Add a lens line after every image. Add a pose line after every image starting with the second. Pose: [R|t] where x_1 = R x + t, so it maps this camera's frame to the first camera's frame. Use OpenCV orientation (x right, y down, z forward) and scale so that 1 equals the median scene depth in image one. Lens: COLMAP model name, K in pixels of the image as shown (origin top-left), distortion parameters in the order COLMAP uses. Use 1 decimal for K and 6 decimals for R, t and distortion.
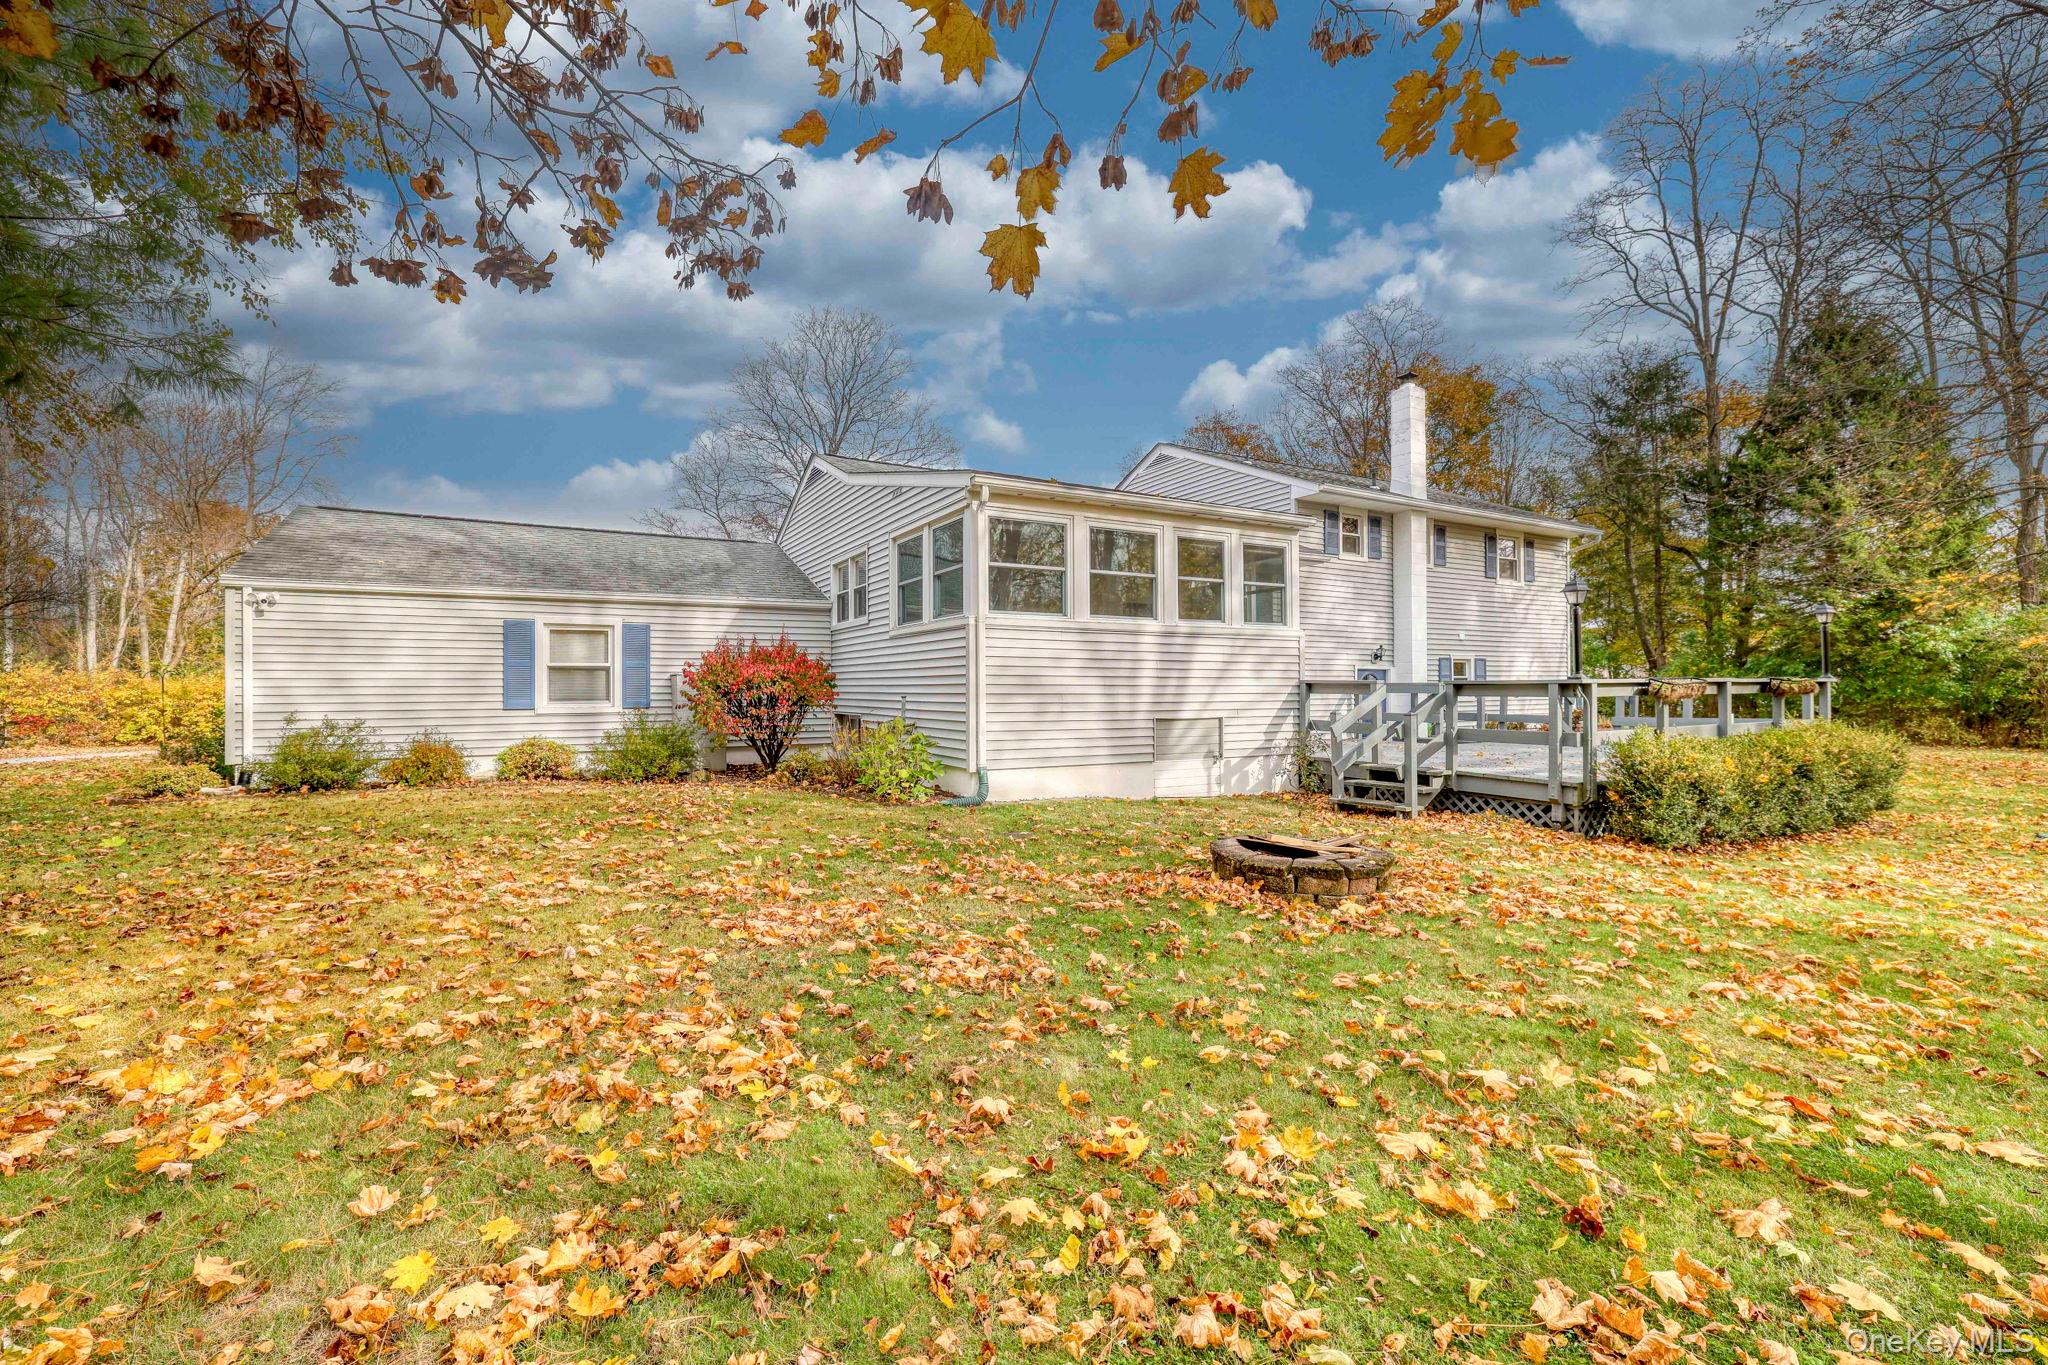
lens RADIAL K [[858.0, 0, 1024.0], [0, 858.0, 682.5], [0, 0, 1]] dist [-0.002326, -0.000299]
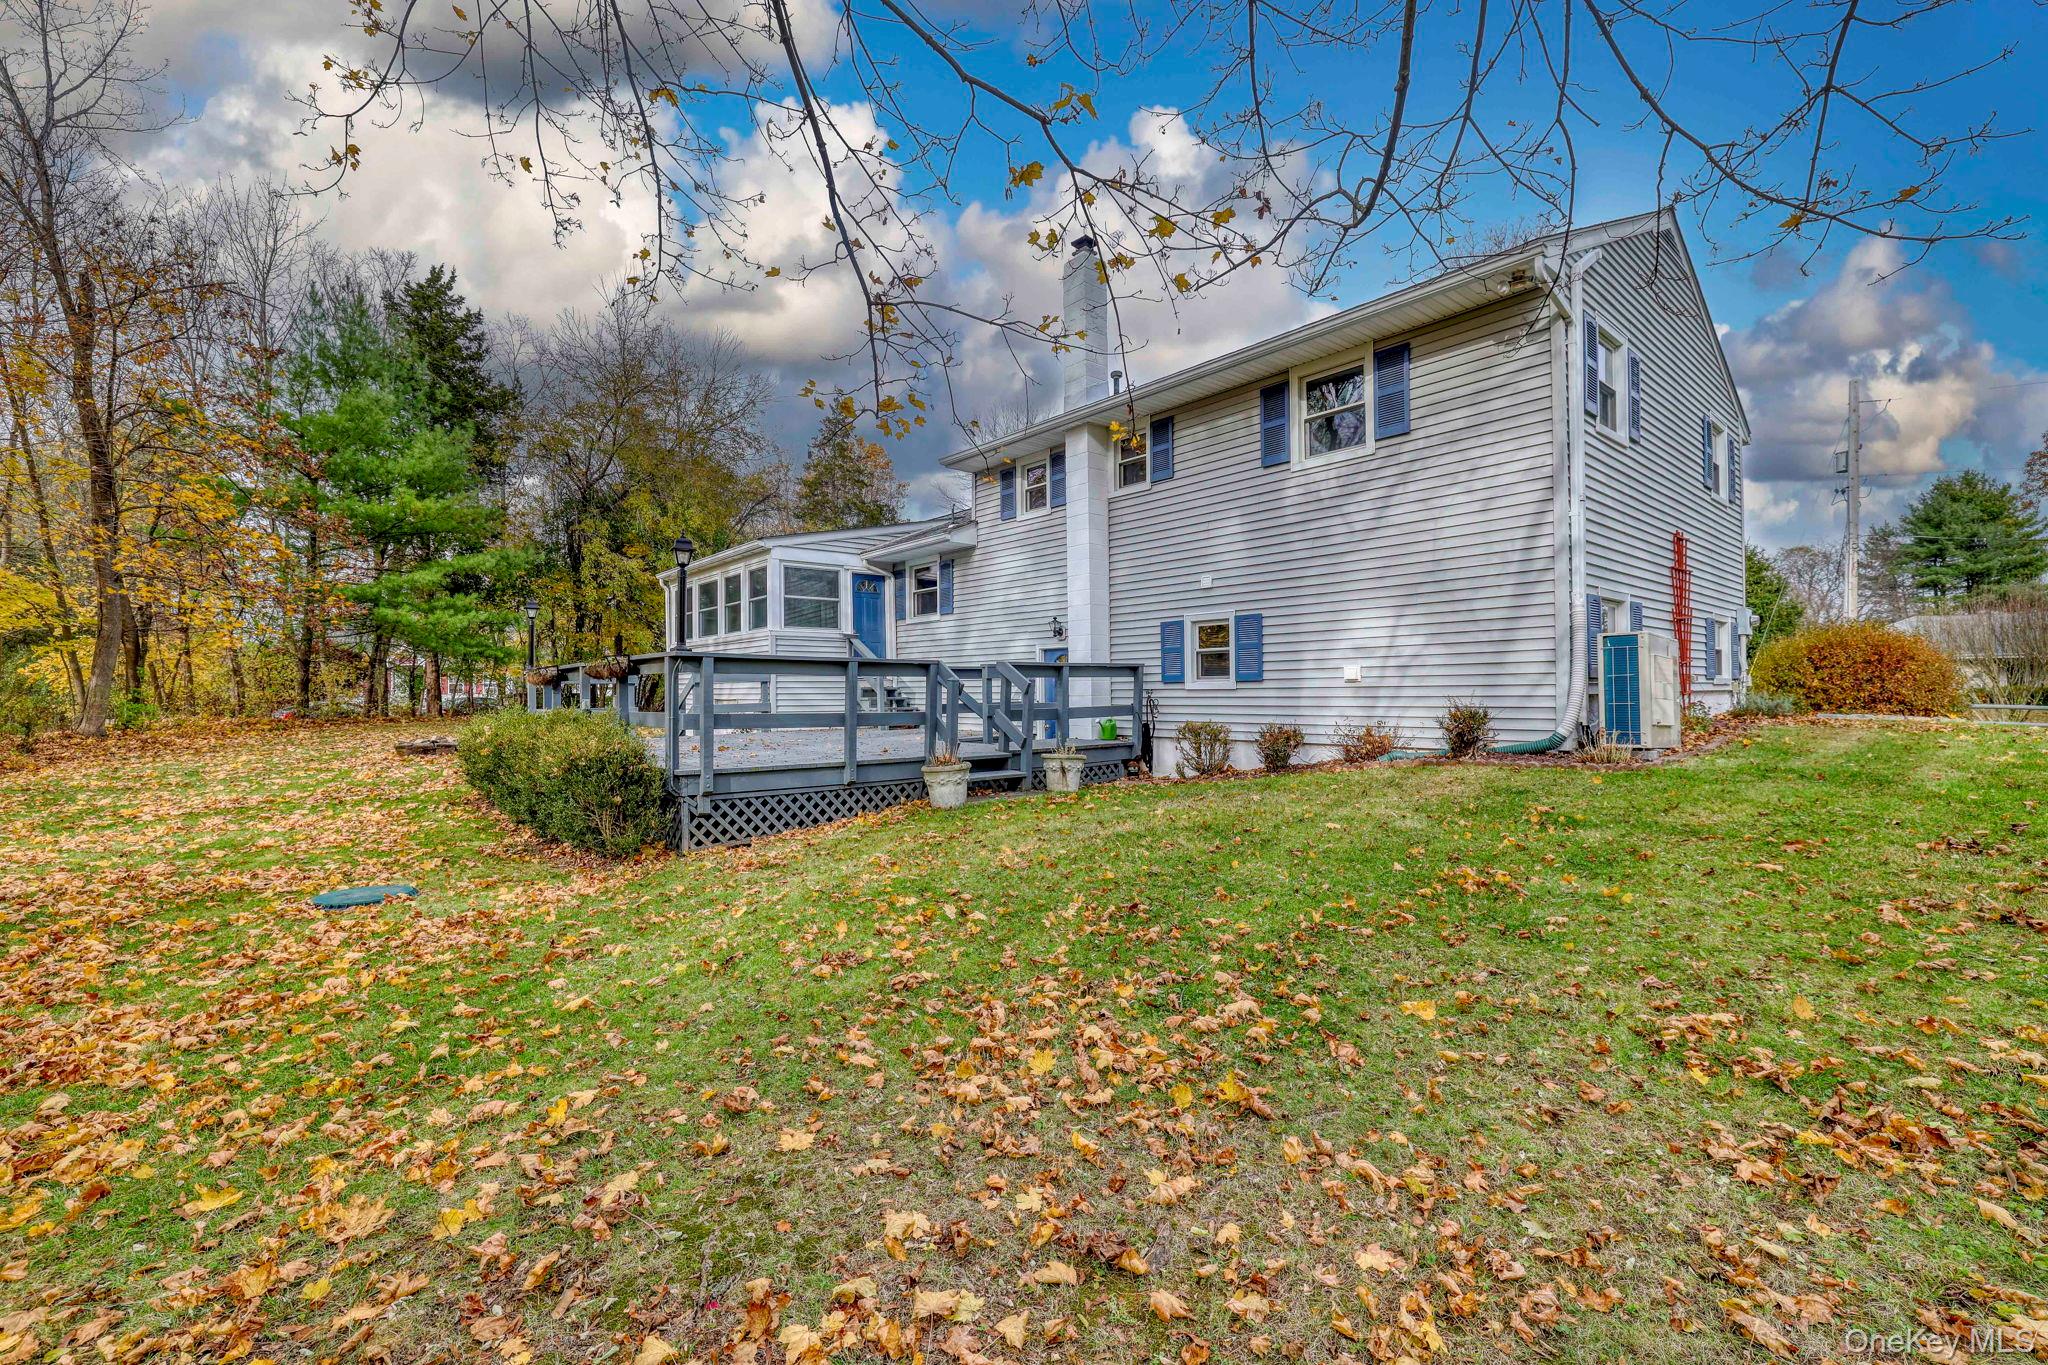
lens RADIAL K [[858.0, 0, 1024.0], [0, 858.0, 682.5], [0, 0, 1]] dist [-0.002326, -0.000299]
pose [[0.208698, -0.018343, -0.977808, 1.112249], [0.019241, 0.999708, -0.014648, 0.031433], [0.977791, -0.015757, 0.208990, 0.737803]]
